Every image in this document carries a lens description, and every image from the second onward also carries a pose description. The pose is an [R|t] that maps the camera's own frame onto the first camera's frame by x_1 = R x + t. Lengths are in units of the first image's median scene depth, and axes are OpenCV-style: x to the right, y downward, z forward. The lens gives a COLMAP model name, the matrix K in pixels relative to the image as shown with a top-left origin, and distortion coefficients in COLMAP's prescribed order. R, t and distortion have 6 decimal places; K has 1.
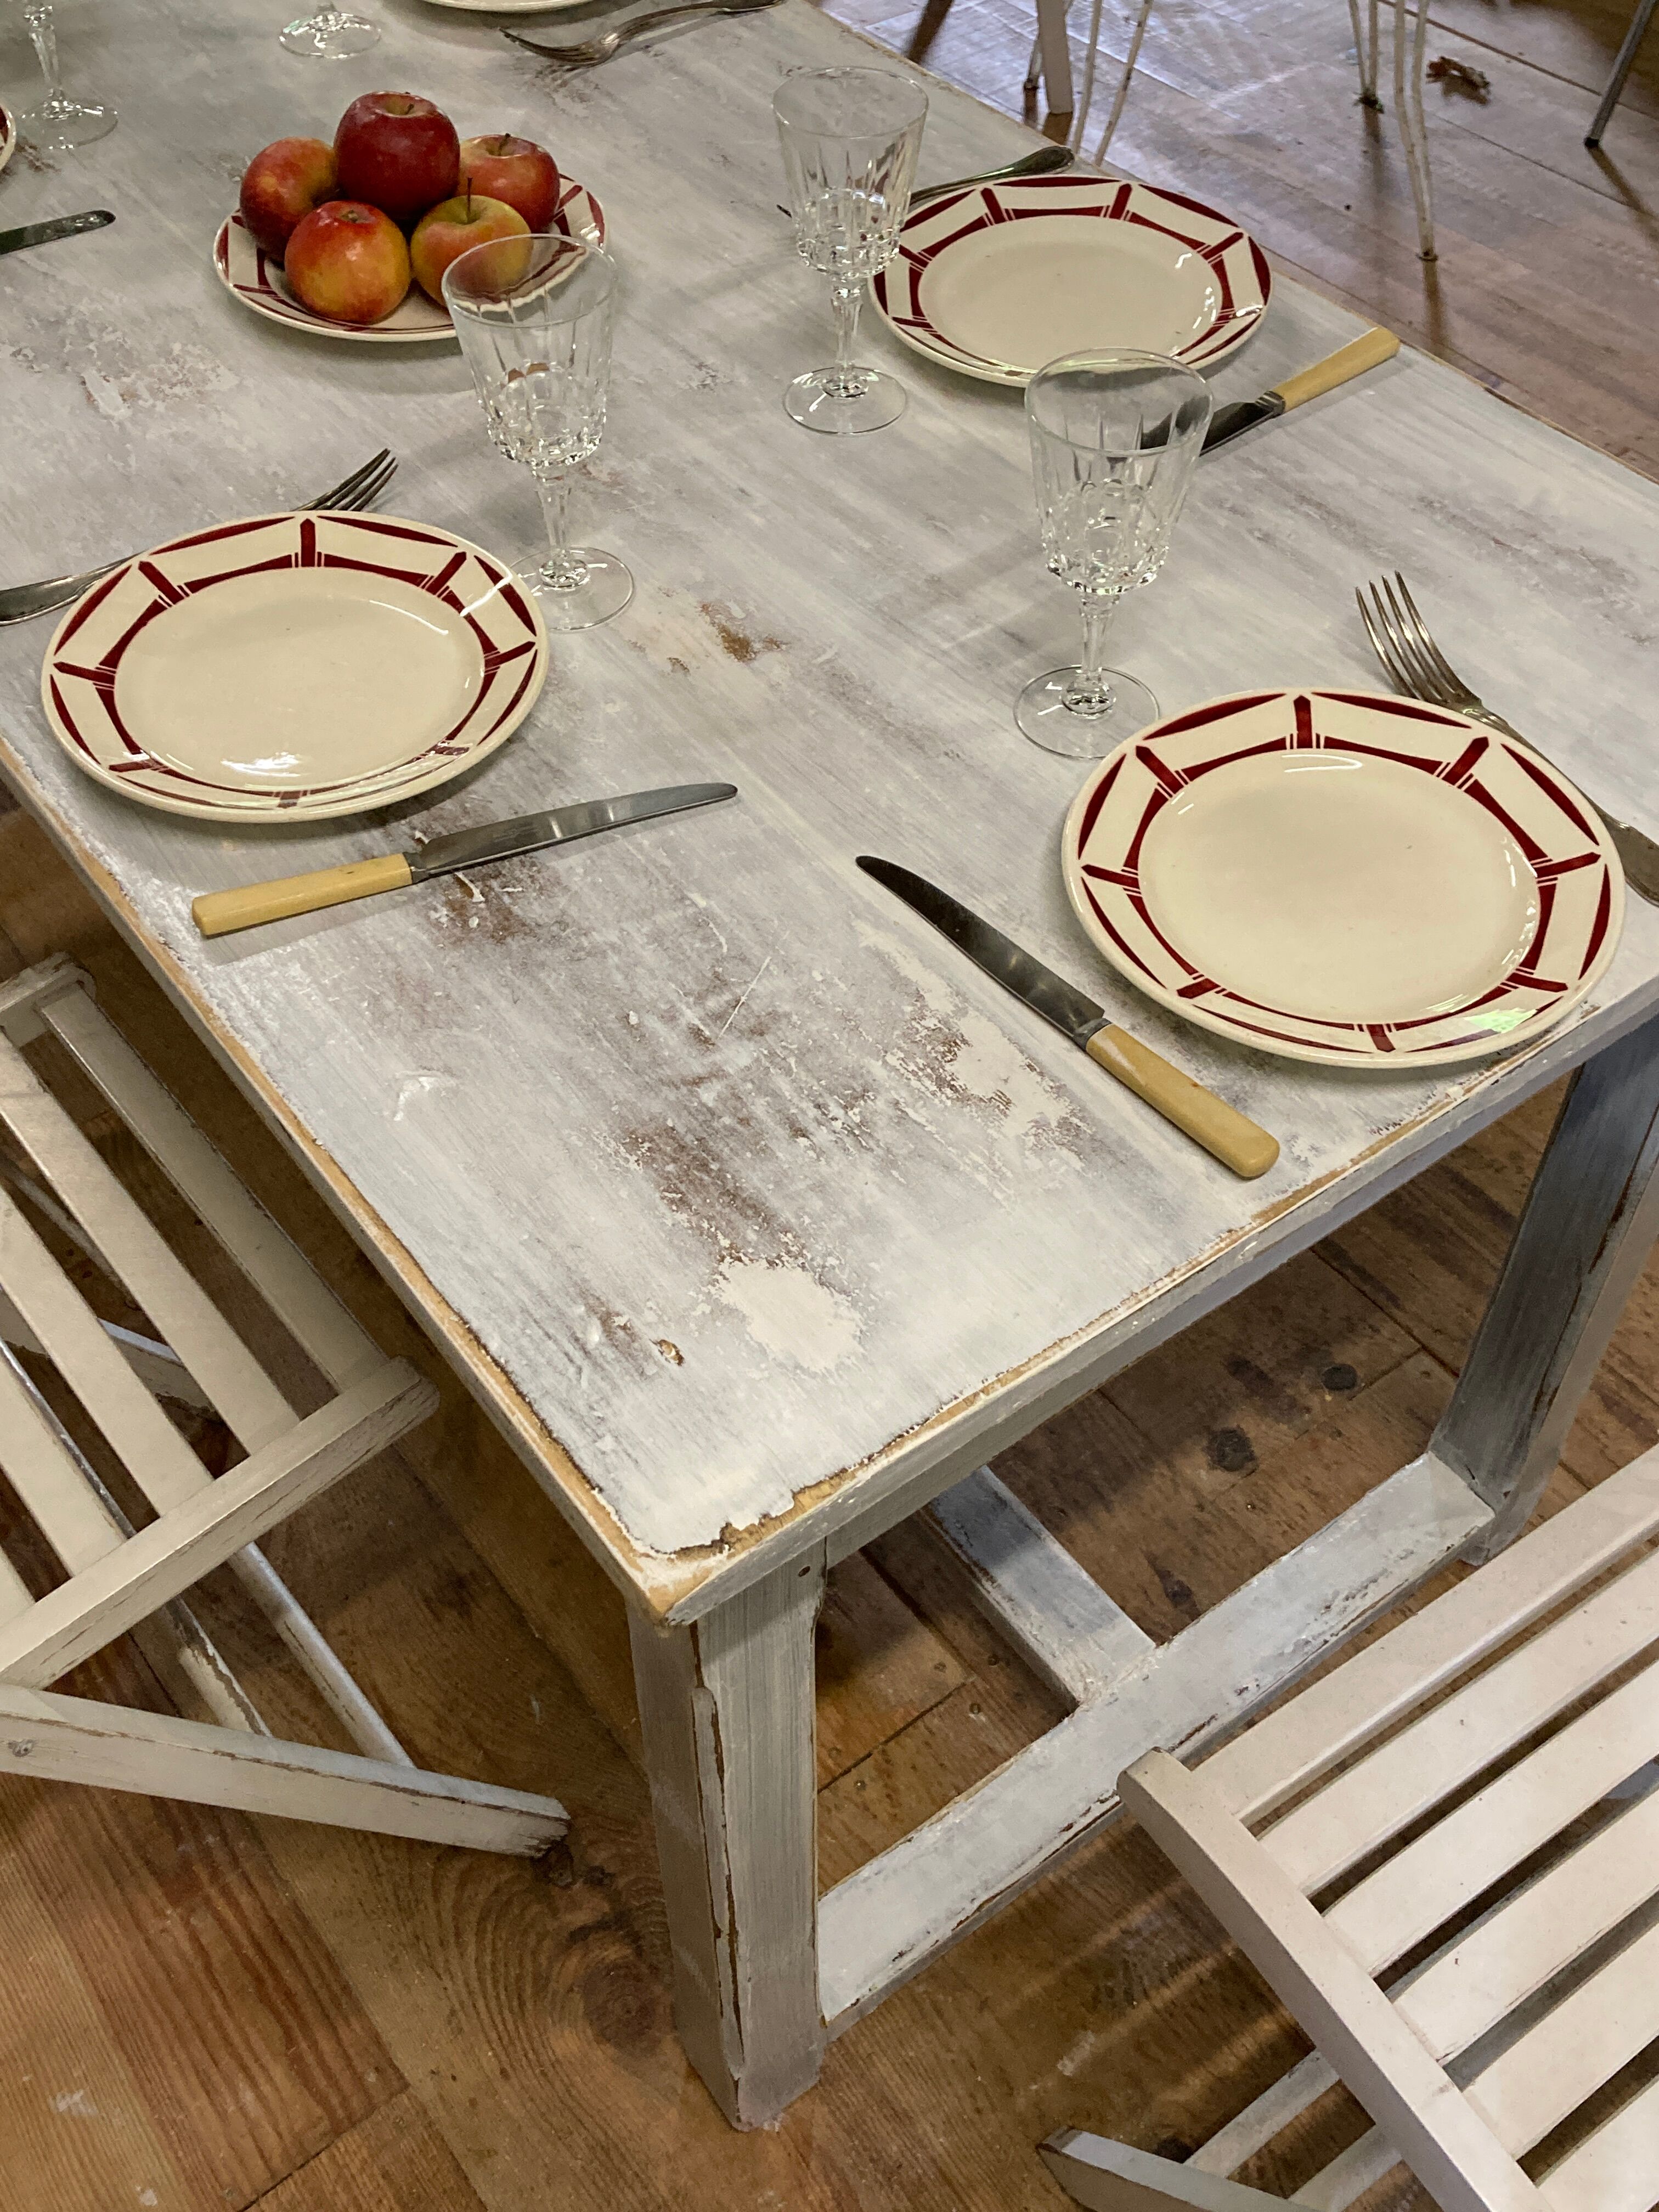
lens RADIAL K [[2254.2, 0, 804.9], [0, 2254.2, 1073.7], [0, 0, 1]] dist [0.016629, 0.000000]
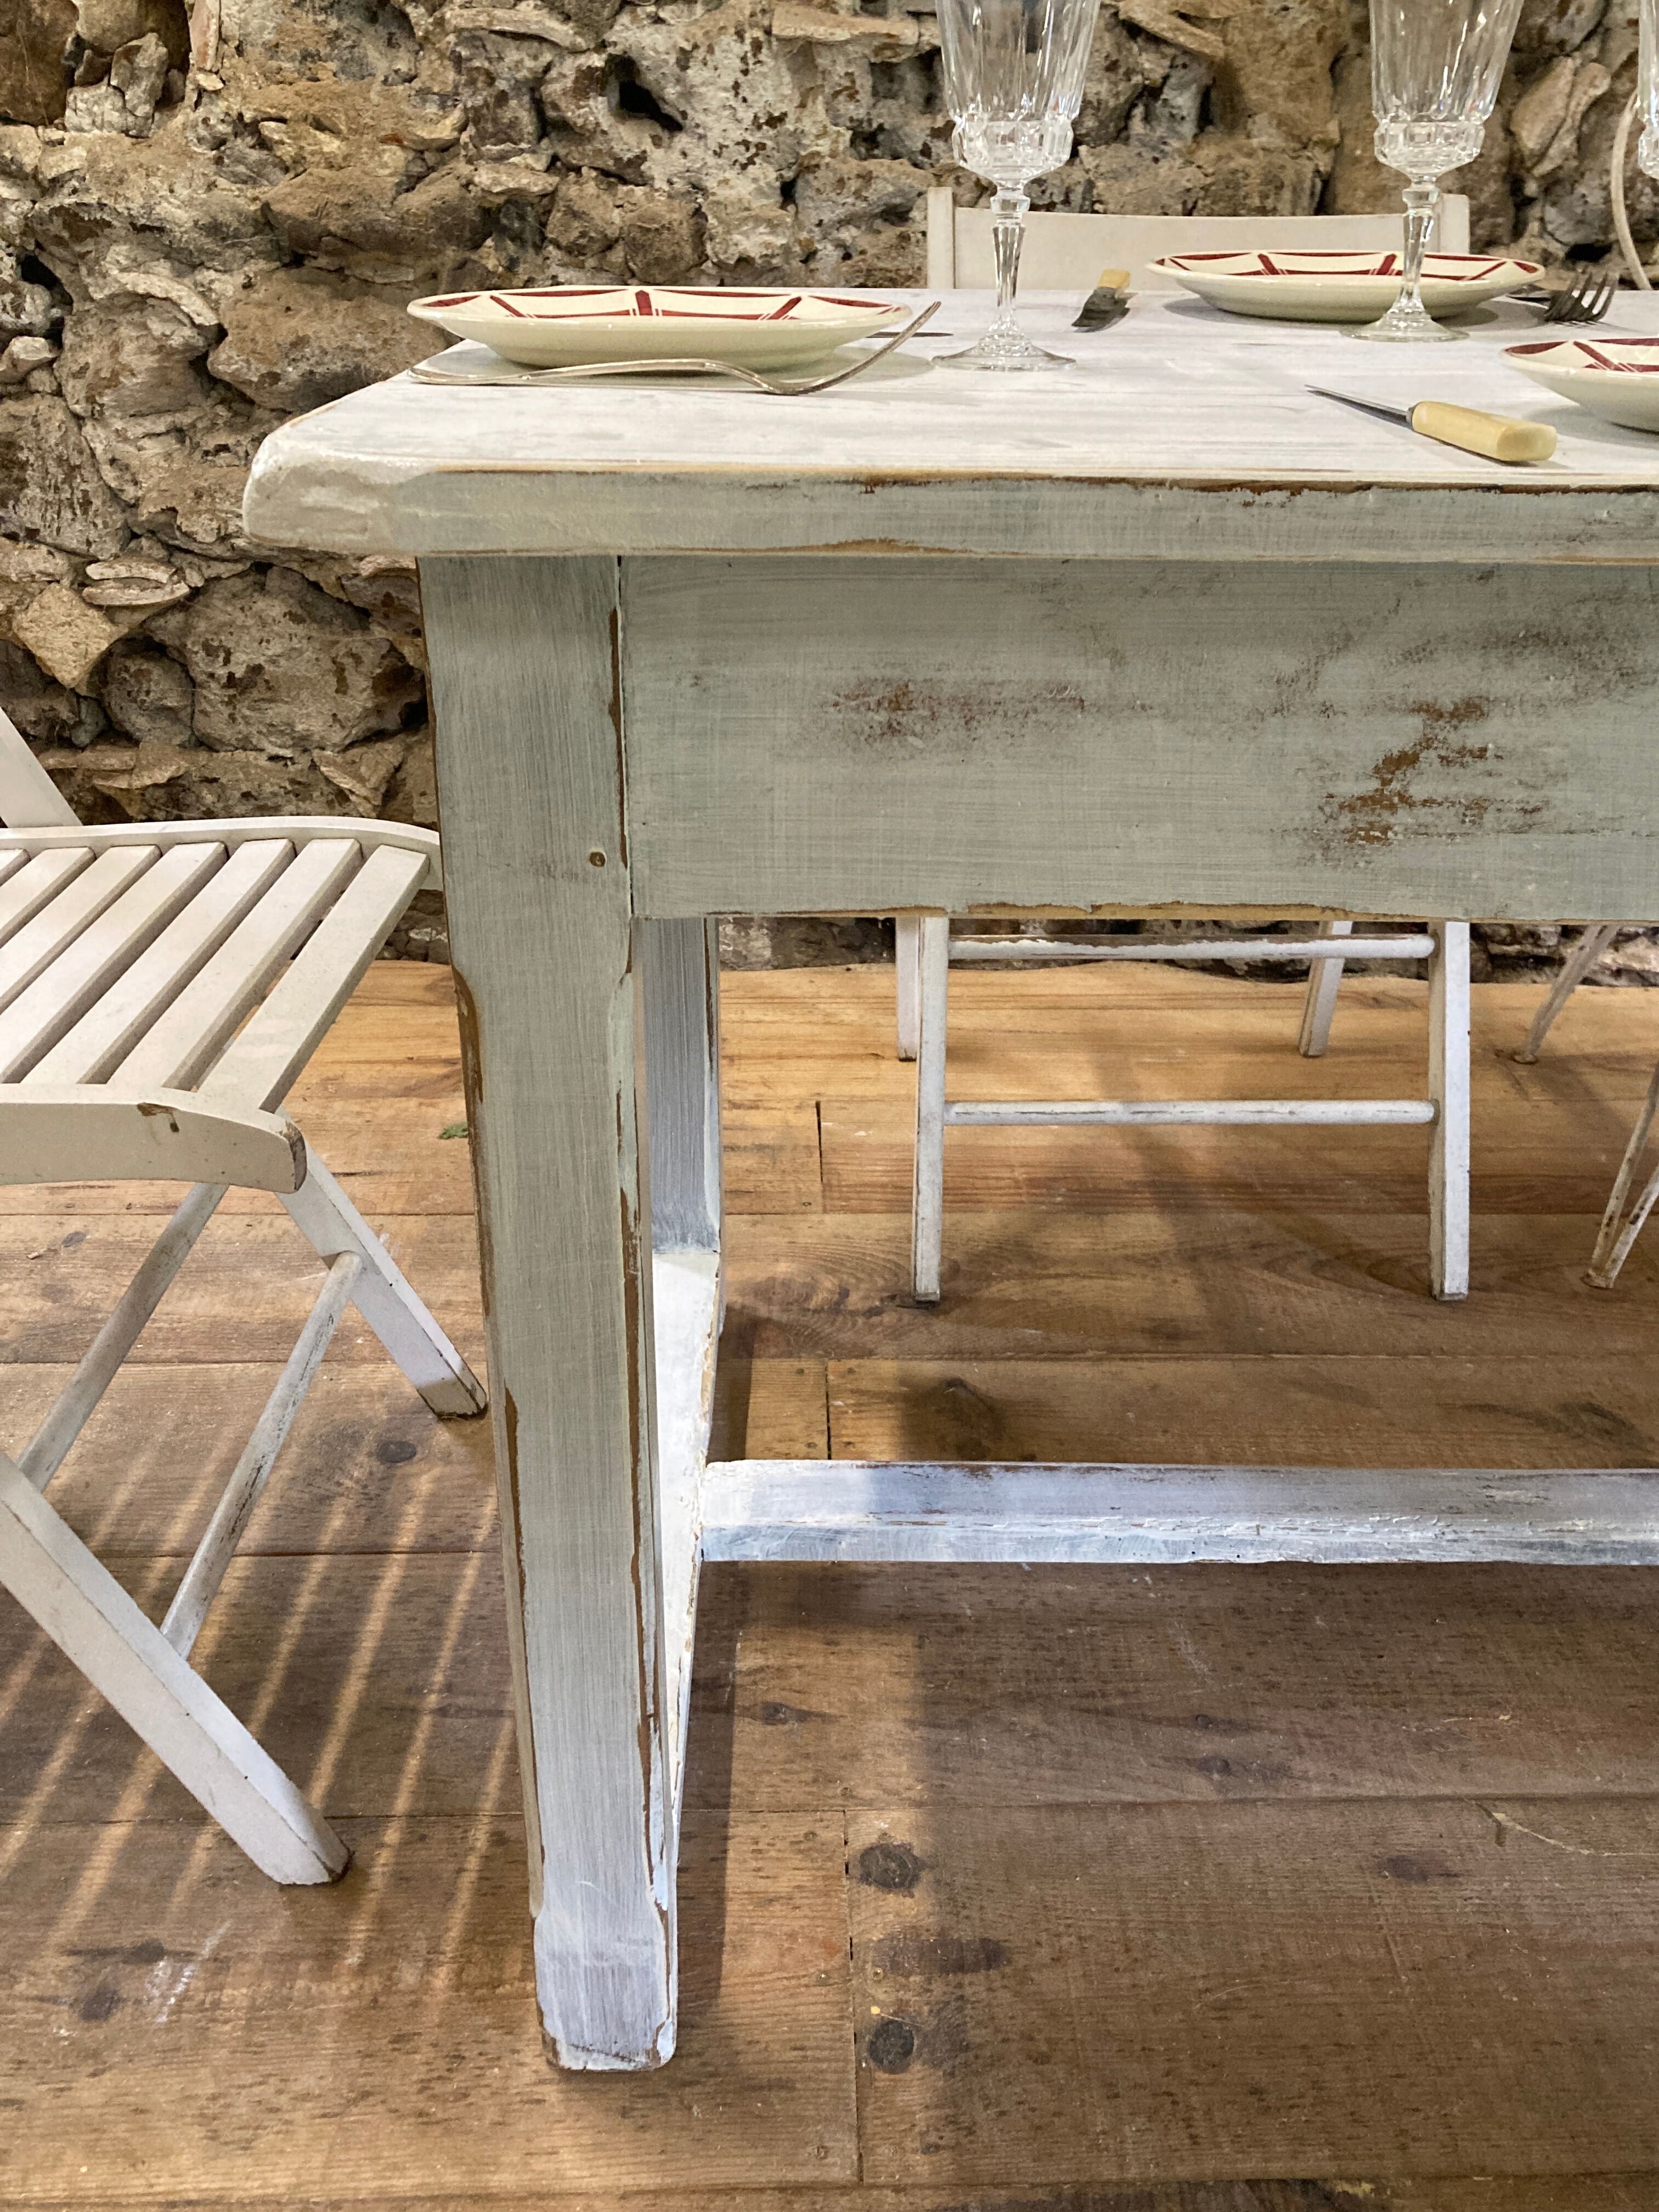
lens RADIAL K [[1931.3, 0, 823.0], [0, 1931.3, 1086.4], [0, 0, 1]] dist [0.044784, -0.031667]
pose [[-0.586635, 0.358653, -0.726104, 0.711657], [-0.607854, 0.397456, 0.687417, -0.448765], [0.535139, 0.844628, -0.015153, 0.966545]]
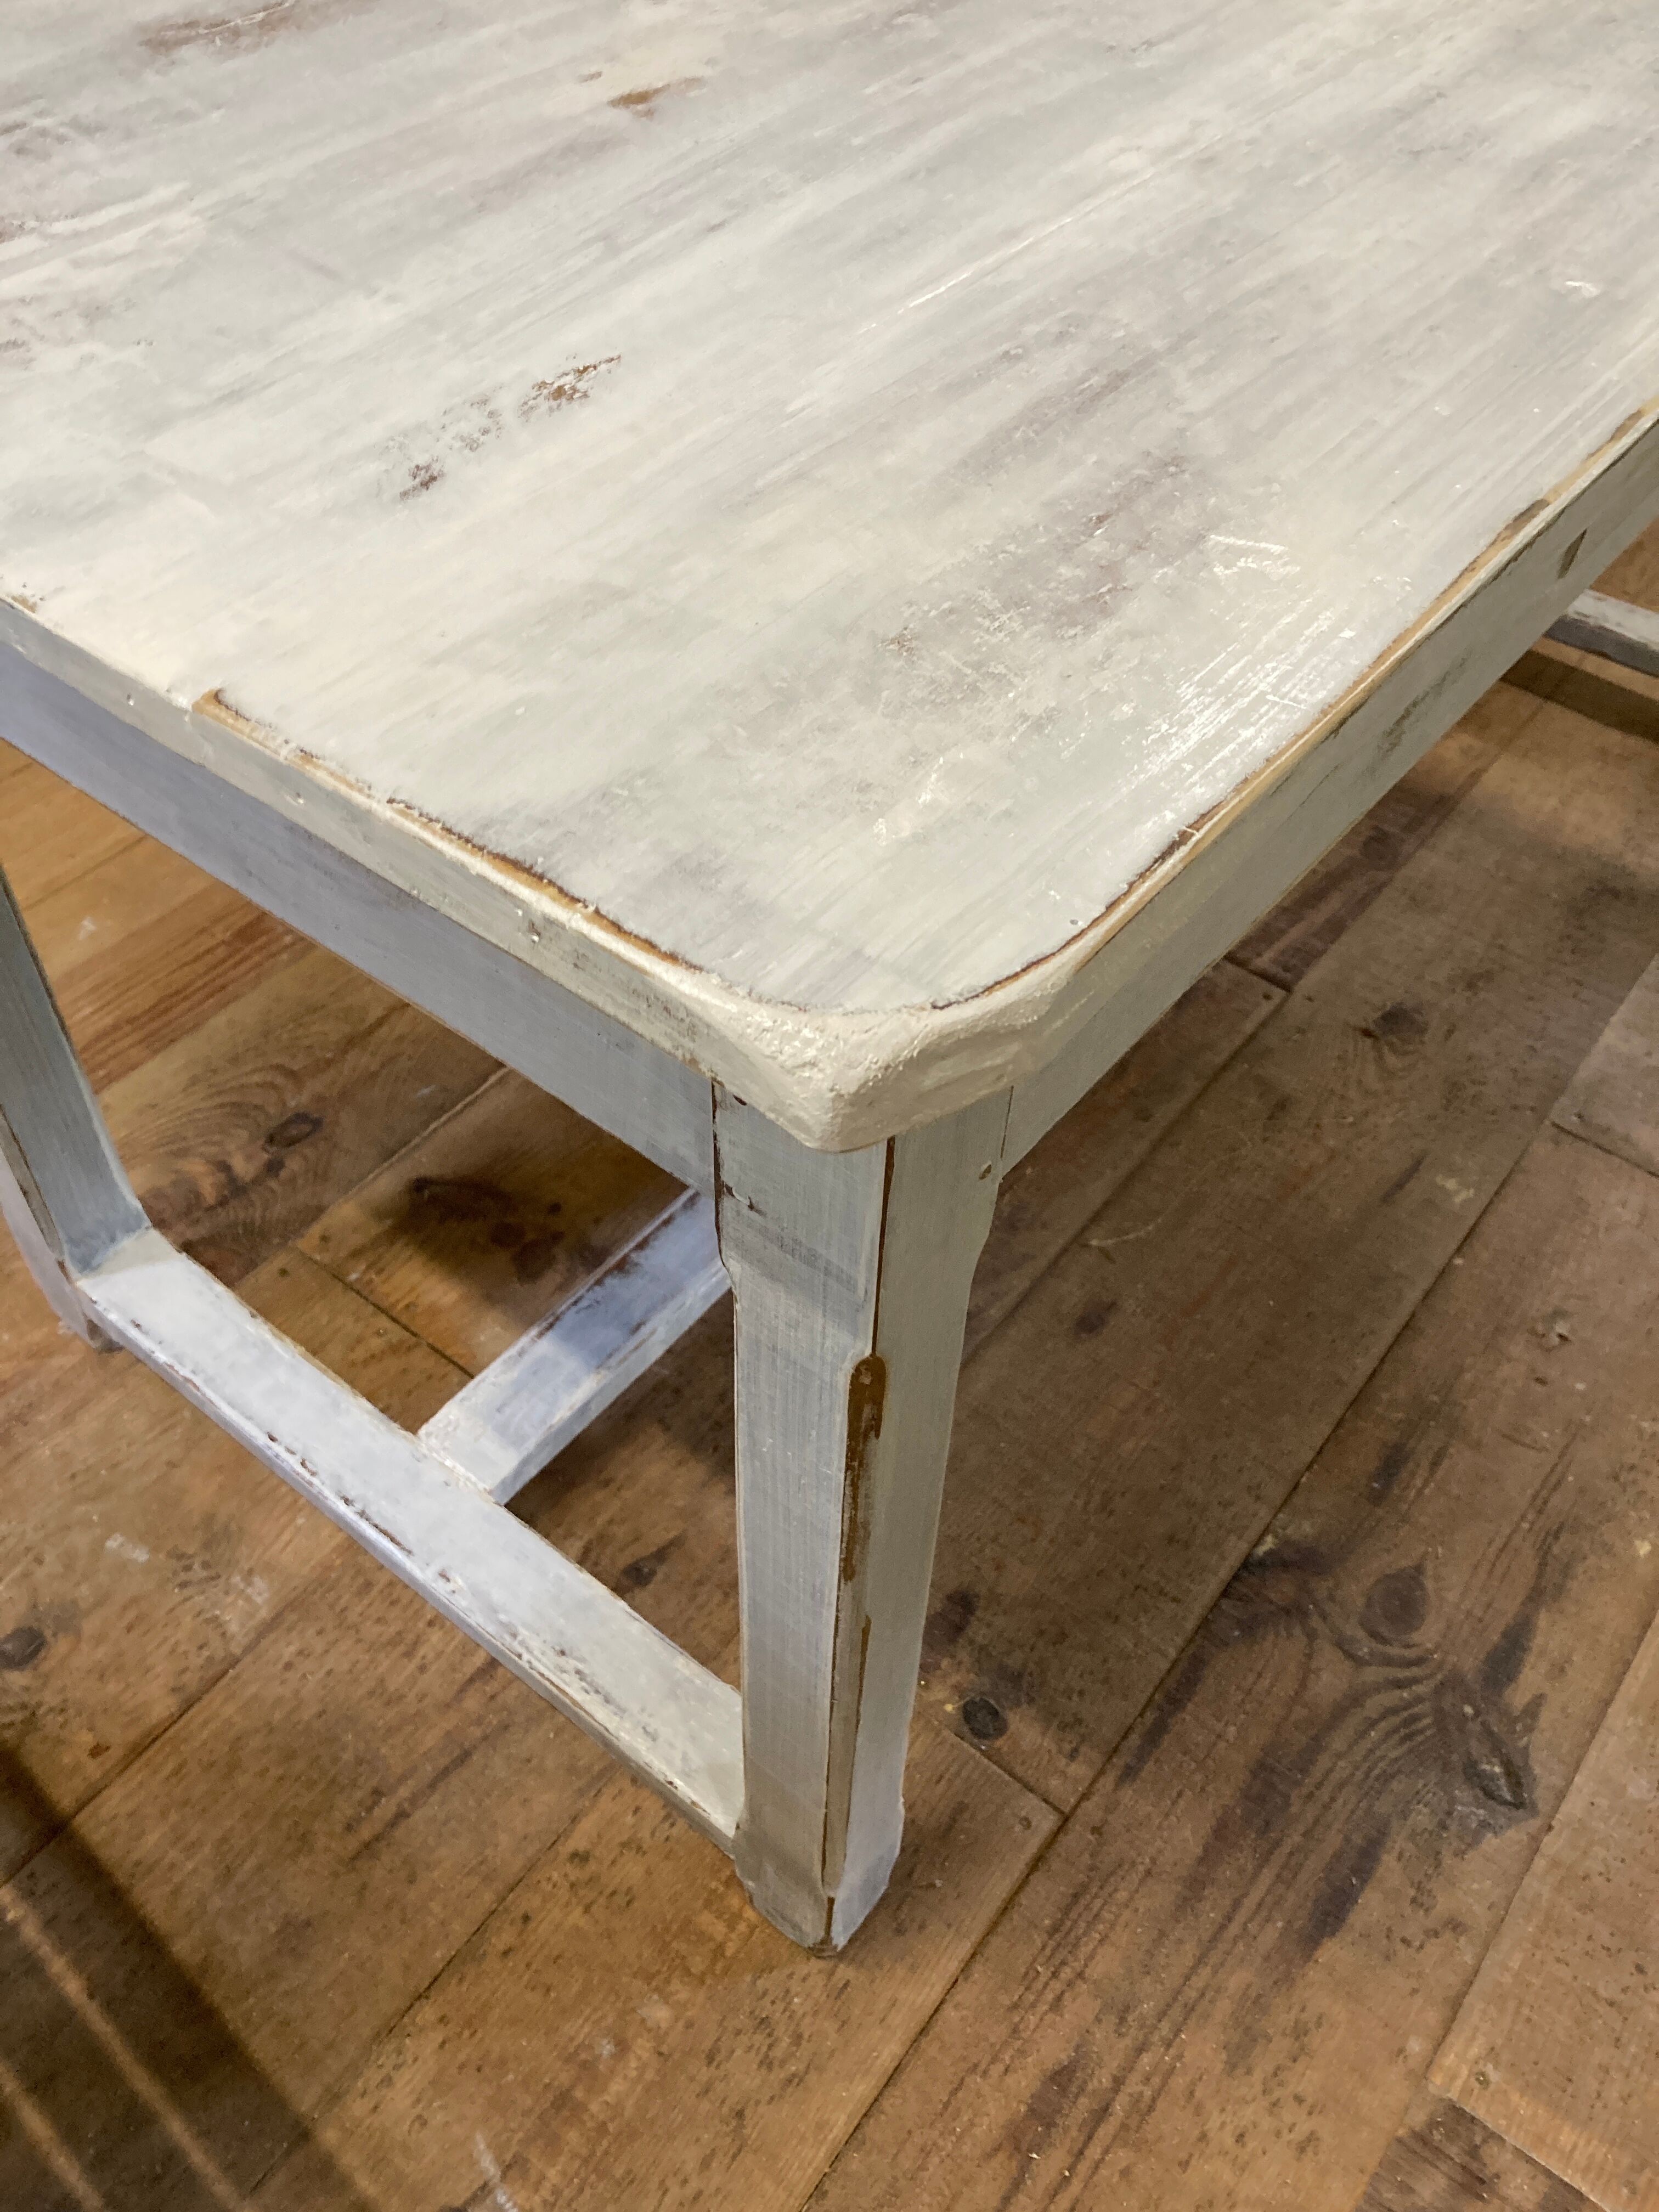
lens RADIAL K [[1815.7, 0, 825.6], [0, 1815.7, 1120.3], [0, 0, 1]] dist [0.043721, -0.060636]
pose [[0.257254, 0.728016, -0.635463, 0.607004], [-0.739775, 0.571457, 0.355205, -0.219638], [0.621734, 0.378721, 0.685578, 0.563468]]
